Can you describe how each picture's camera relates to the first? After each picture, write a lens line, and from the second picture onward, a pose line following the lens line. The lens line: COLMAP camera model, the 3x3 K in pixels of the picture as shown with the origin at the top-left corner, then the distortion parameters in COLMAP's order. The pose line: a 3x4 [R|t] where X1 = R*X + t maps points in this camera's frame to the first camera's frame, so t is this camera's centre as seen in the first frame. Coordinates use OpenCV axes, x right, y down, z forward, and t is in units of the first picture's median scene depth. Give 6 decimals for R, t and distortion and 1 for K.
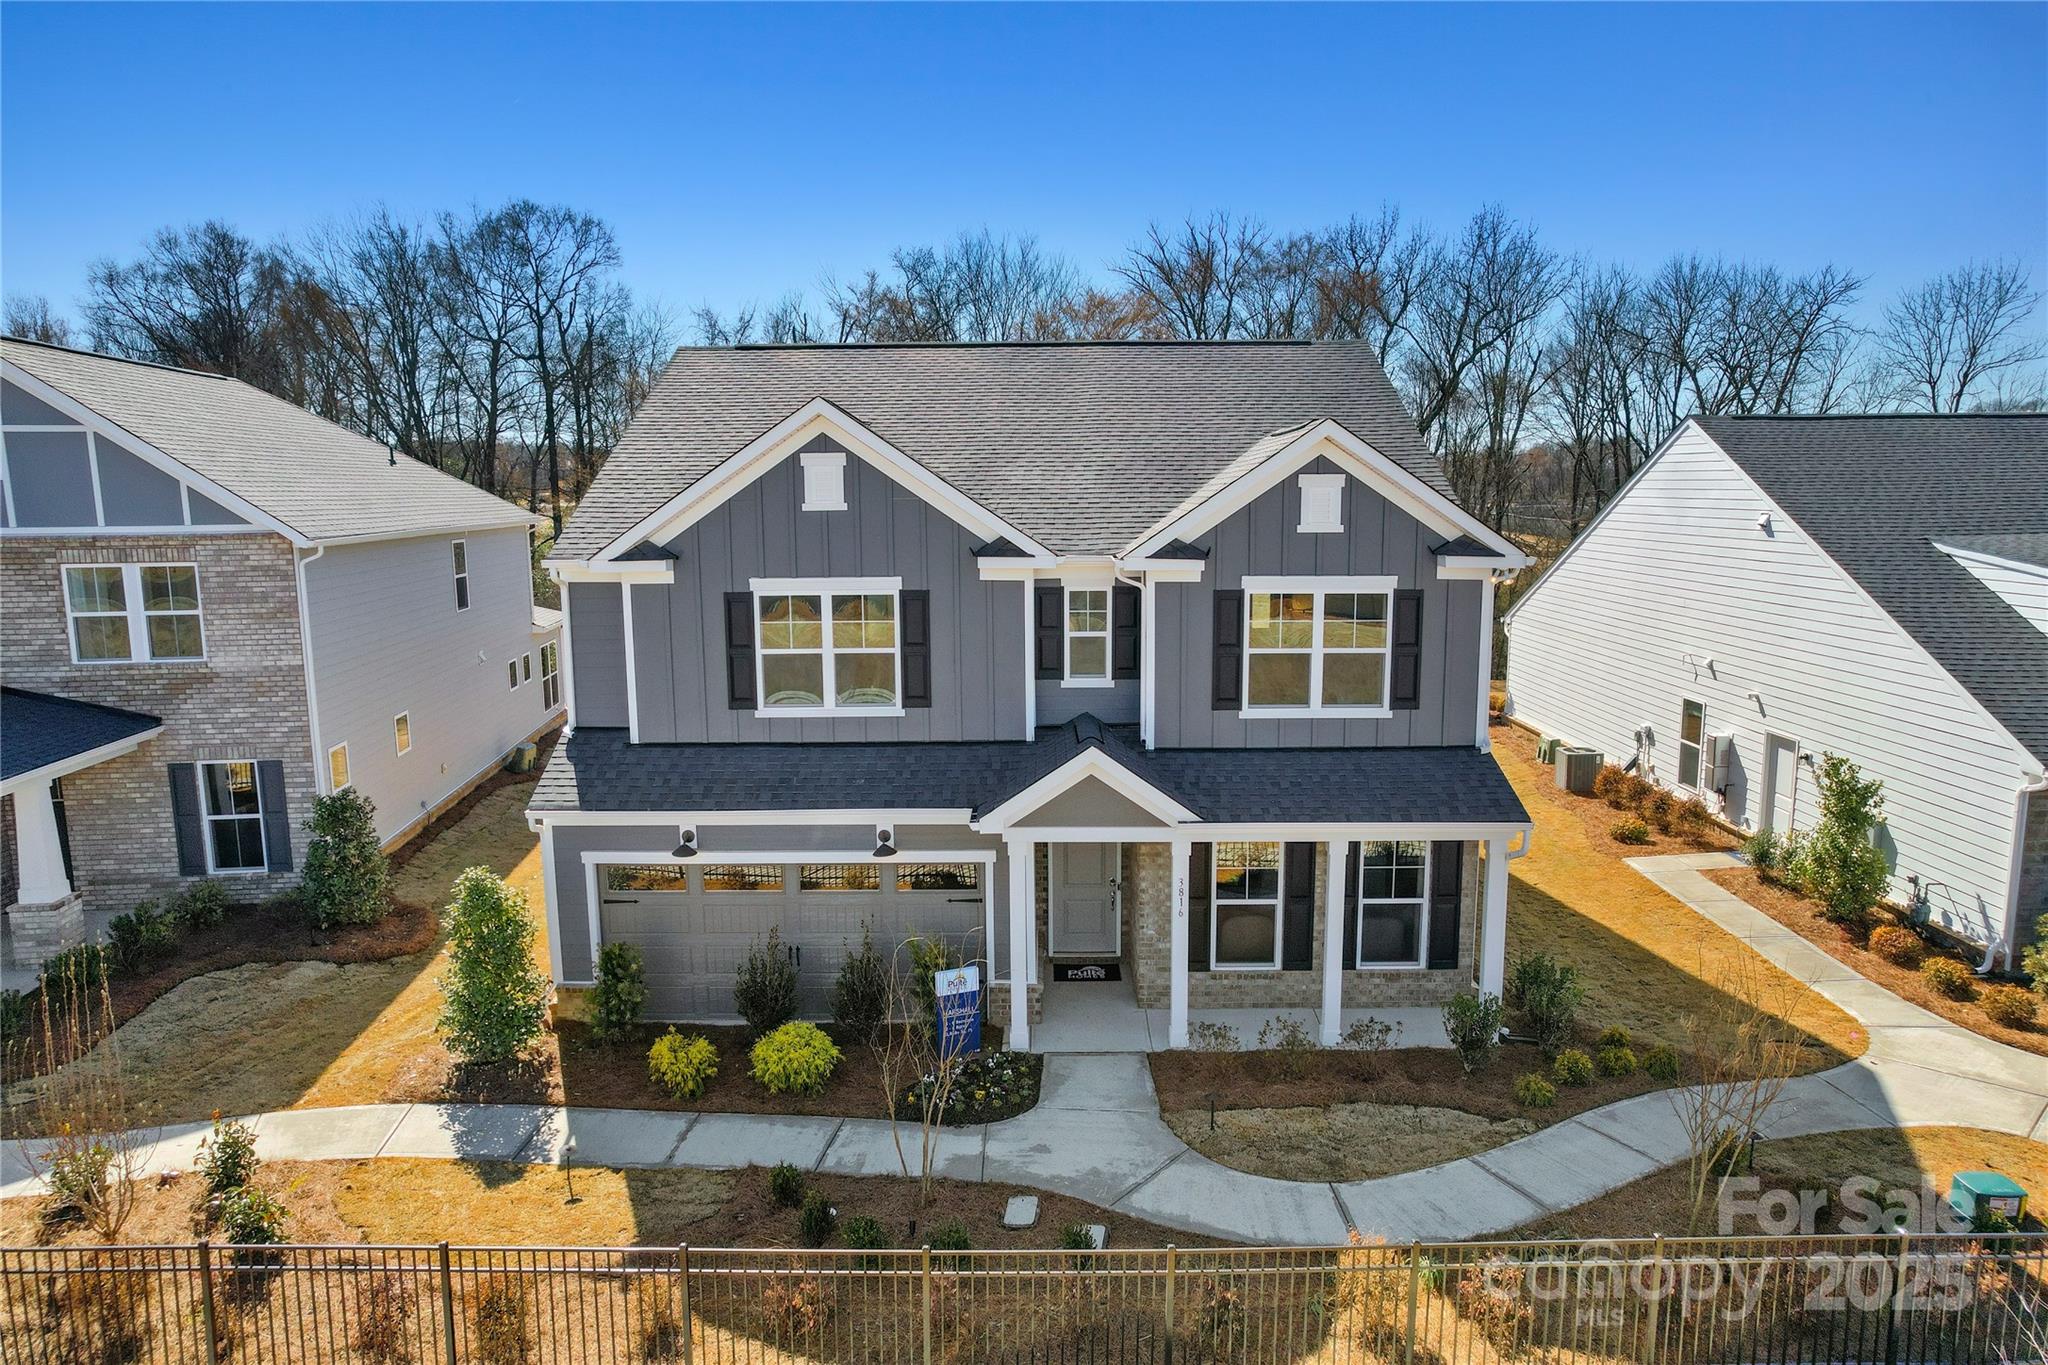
lens RADIAL K [[1320.3, 0, 1031.8], [0, 1320.3, 703.2], [0, 0, 1]] dist [-0.092959, 0.084977]
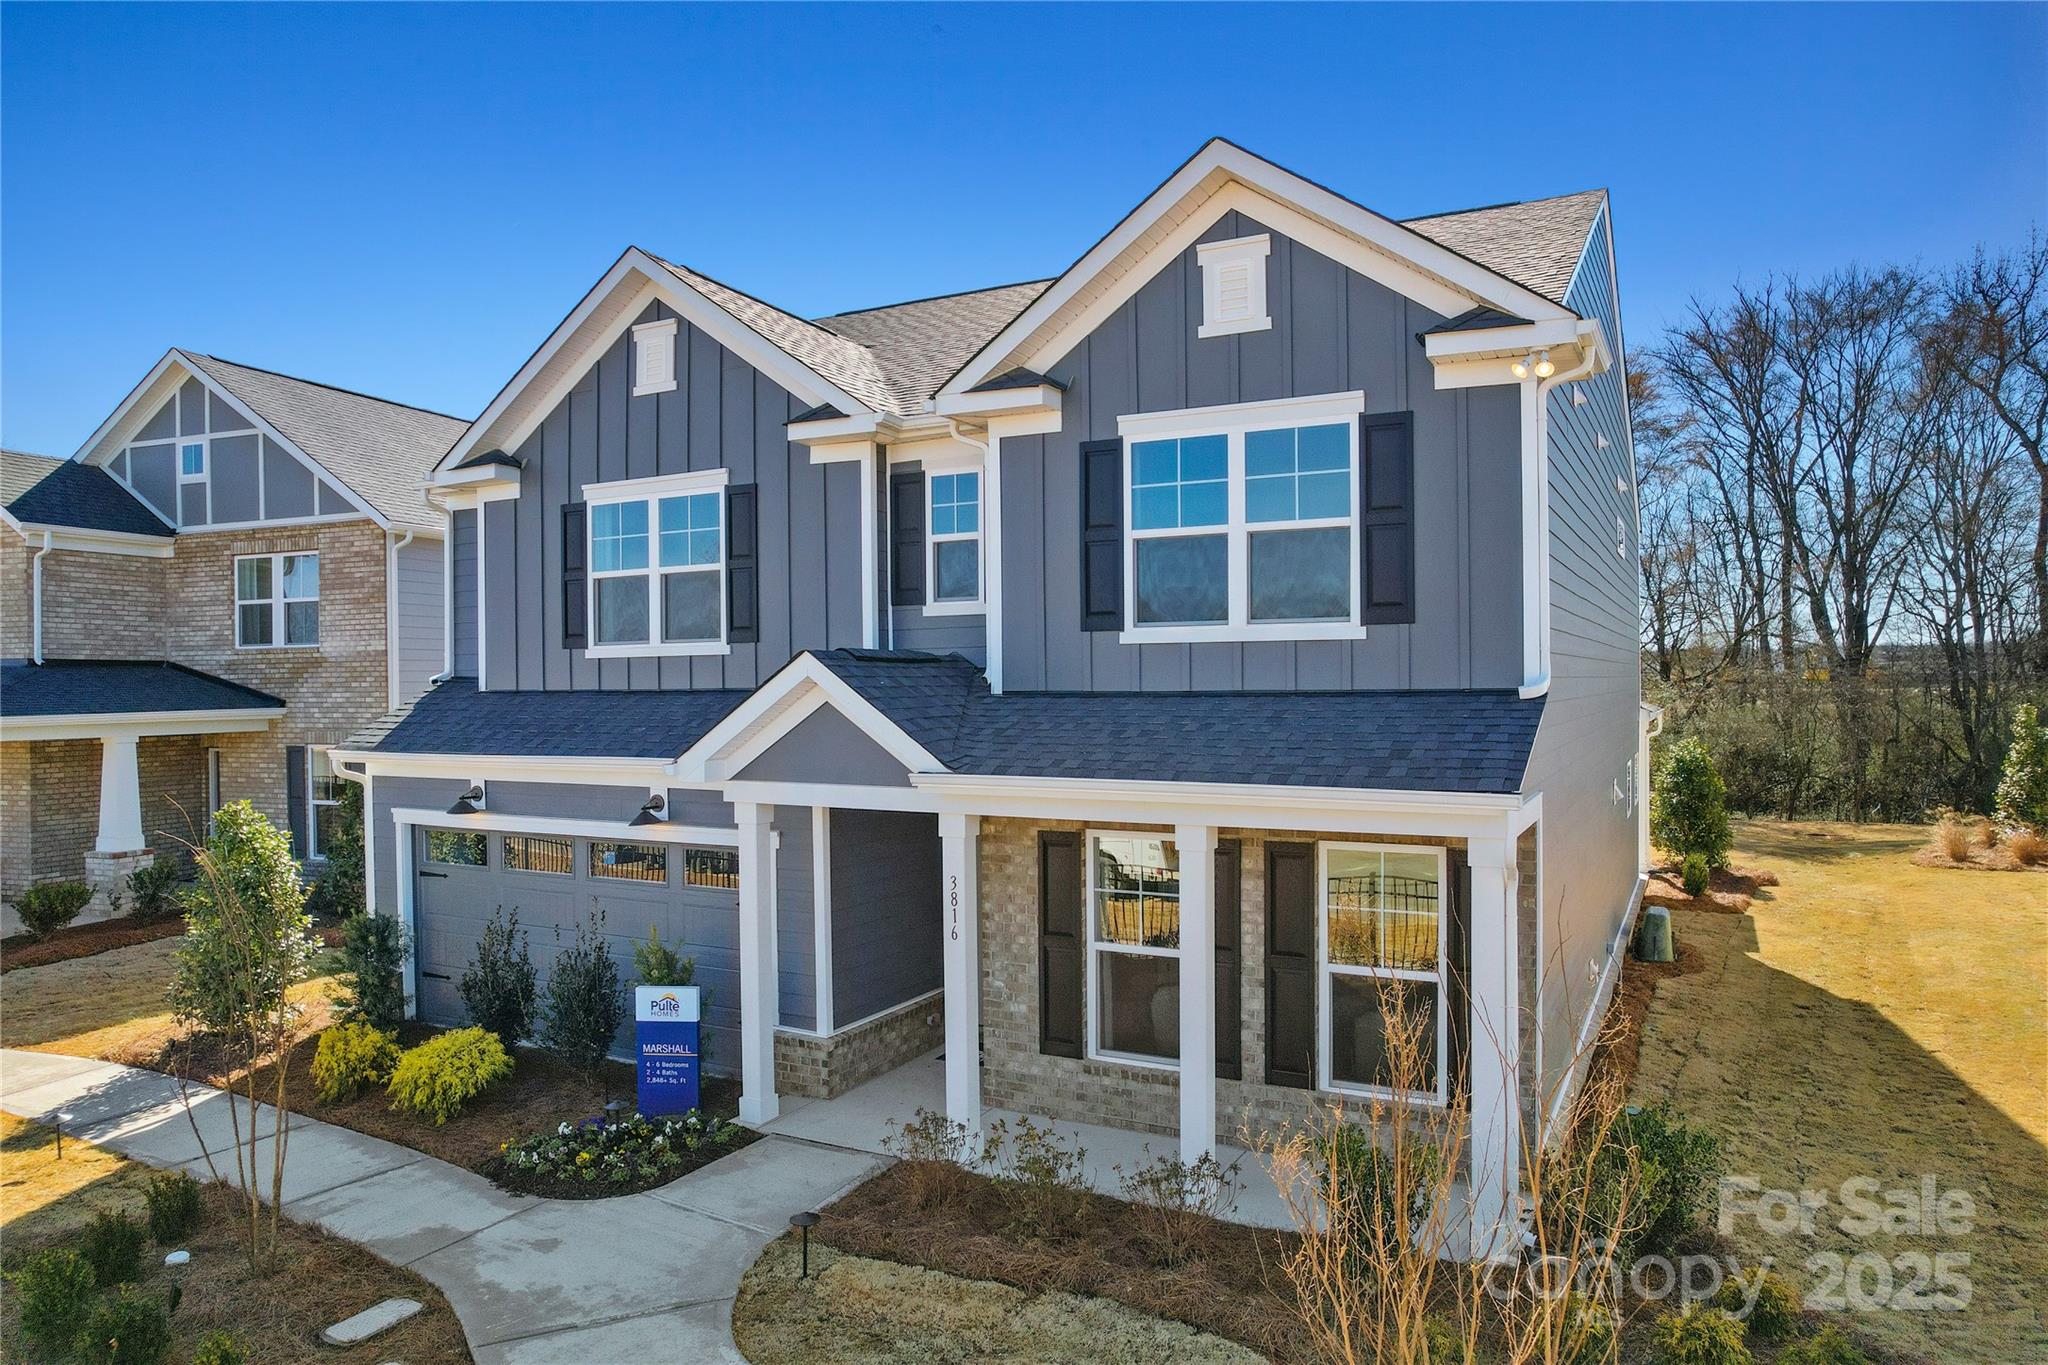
lens RADIAL K [[1320.3, 0, 1031.8], [0, 1320.3, 703.2], [0, 0, 1]] dist [-0.092959, 0.084977]
pose [[0.887988, 0.007348, -0.459809, 0.406335], [-0.072532, 0.989595, -0.124260, 0.119627], [0.454111, 0.143692, 0.879281, 0.433640]]
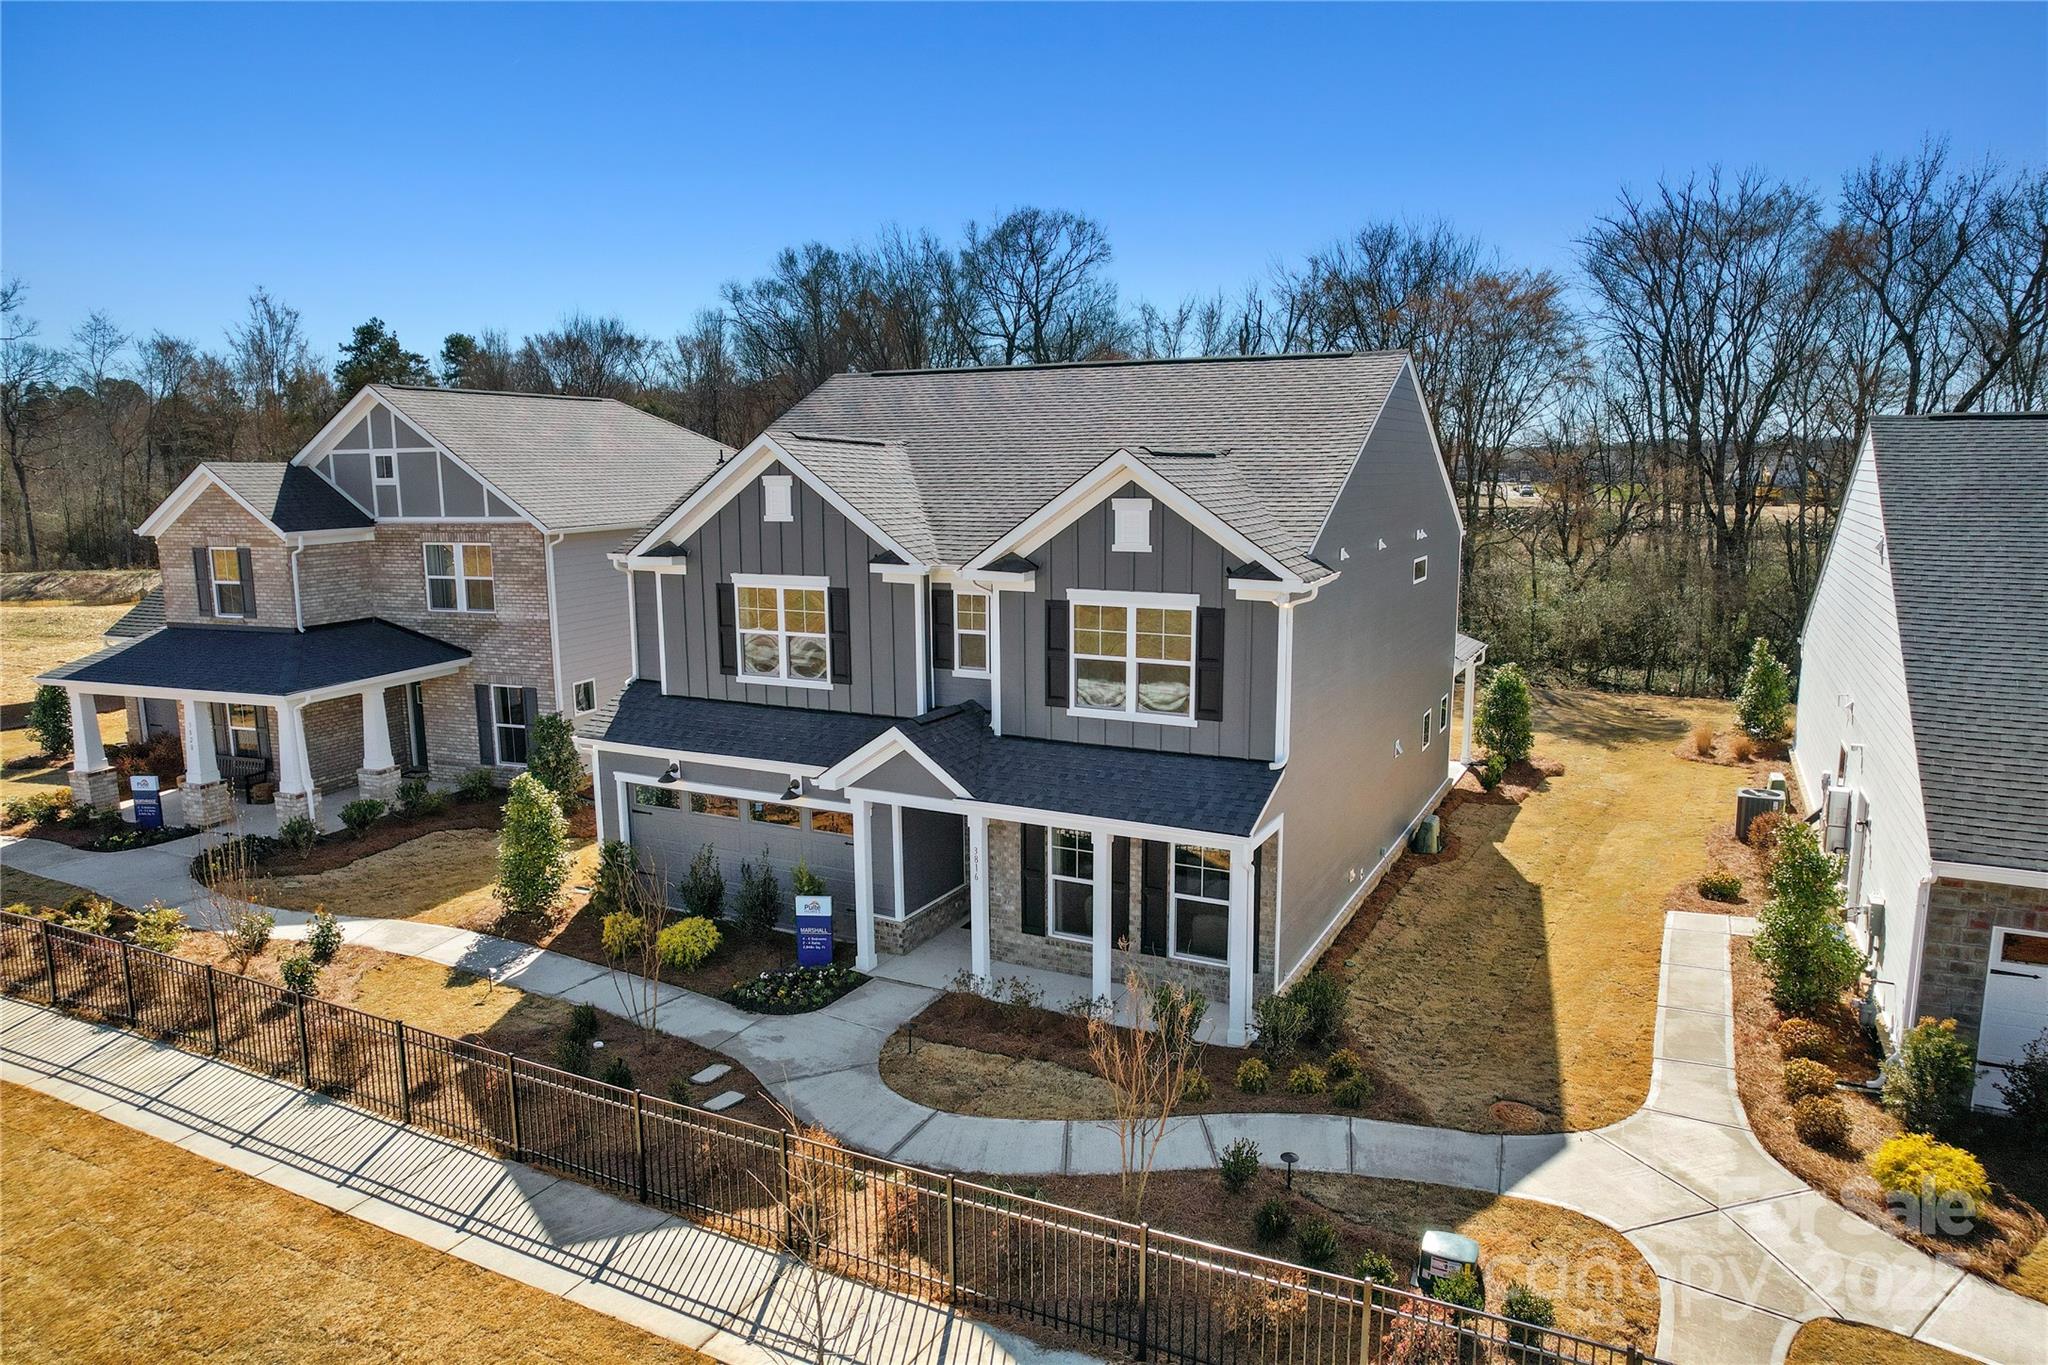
lens RADIAL K [[1314.9, 0, 1028.5], [0, 1314.9, 712.2], [0, 0, 1]] dist [-0.059692, -0.000615]
pose [[0.893329, 0.086195, -0.441060, 0.619039], [-0.073761, 0.996247, 0.045295, -0.039236], [0.443309, -0.007930, 0.896334, -0.017064]]
